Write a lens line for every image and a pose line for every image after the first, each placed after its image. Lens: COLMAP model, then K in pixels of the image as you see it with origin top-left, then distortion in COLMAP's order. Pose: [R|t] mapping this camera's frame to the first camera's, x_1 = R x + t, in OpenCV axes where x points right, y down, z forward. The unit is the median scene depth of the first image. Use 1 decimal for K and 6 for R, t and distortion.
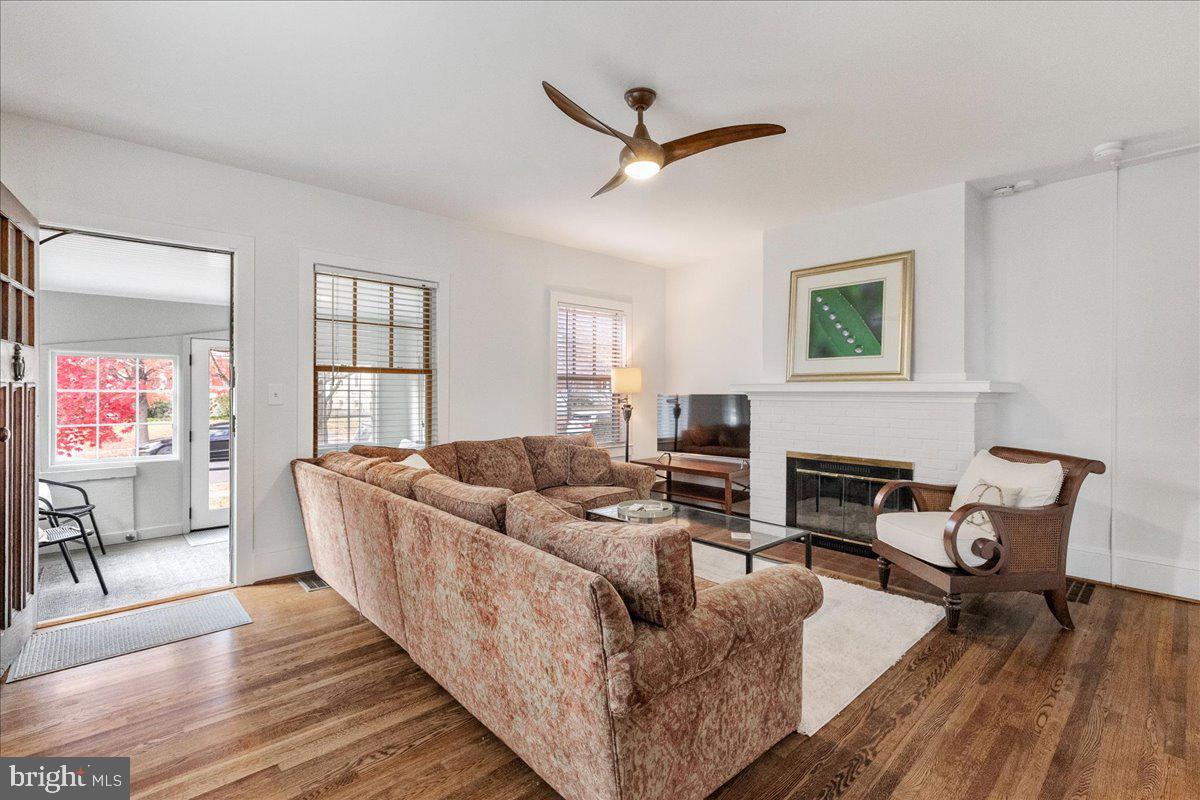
lens RADIAL K [[543.7, 0, 599.0], [0, 543.7, 396.3], [0, 0, 1]] dist [0.002238, 0.000369]
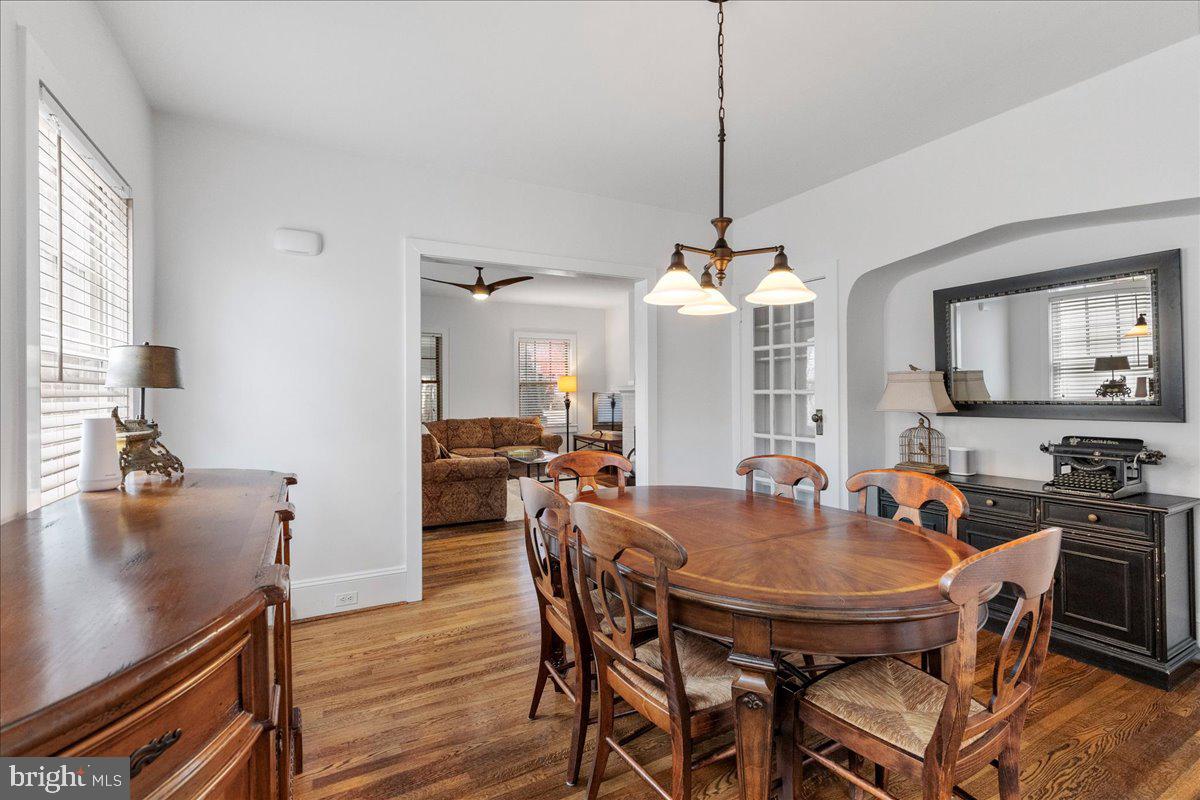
lens RADIAL K [[543.7, 0, 600.0], [0, 543.7, 393.1], [0, 0, 1]] dist [0.002238, 0.000369]
pose [[0.973200, -0.012641, -0.229613, 0.629865], [0.010747, 0.999897, -0.009495, 0.015723], [0.229709, 0.006773, 0.973236, -0.657045]]
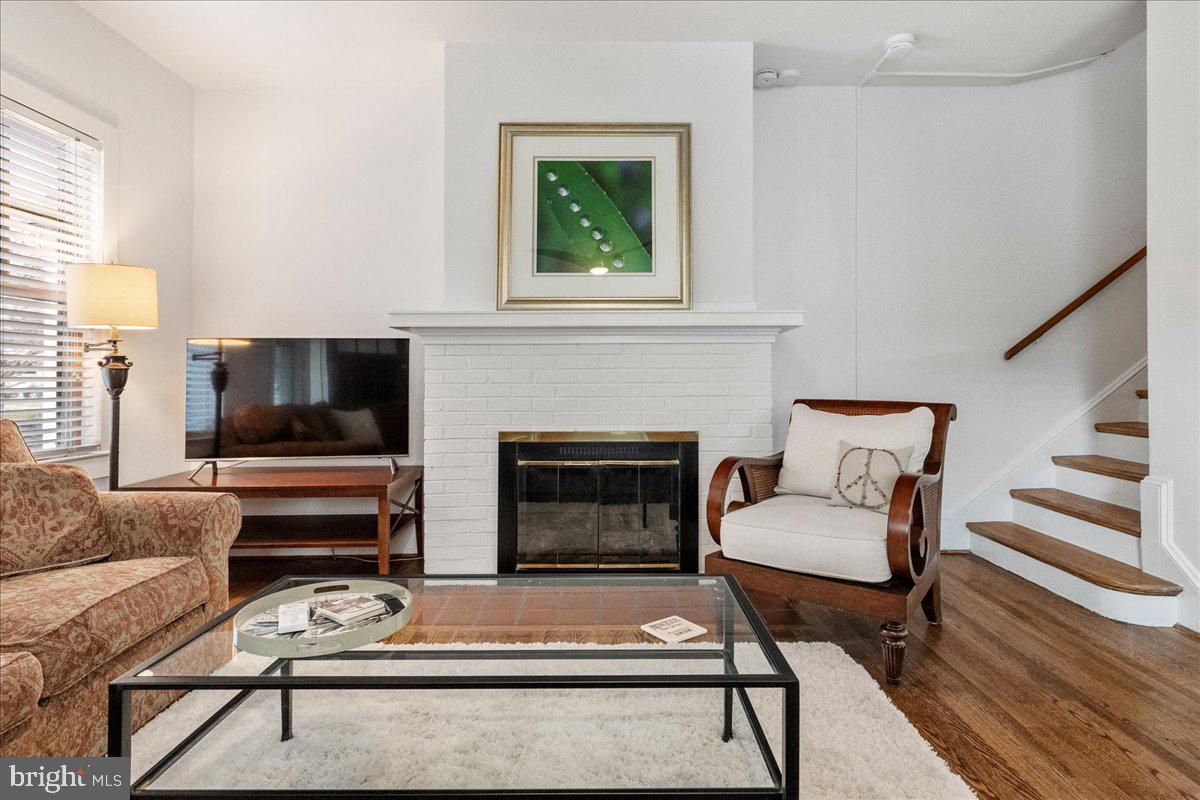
lens RADIAL K [[634.3, 0, 607.6], [0, 634.3, 371.2], [0, 0, 1]] dist [0.004188, 0.000182]
pose [[0.662724, 0.003035, 0.748857, -0.080444], [0.010833, 0.999848, -0.013639, 0.047682], [-0.748785, 0.017151, 0.662591, 0.474454]]
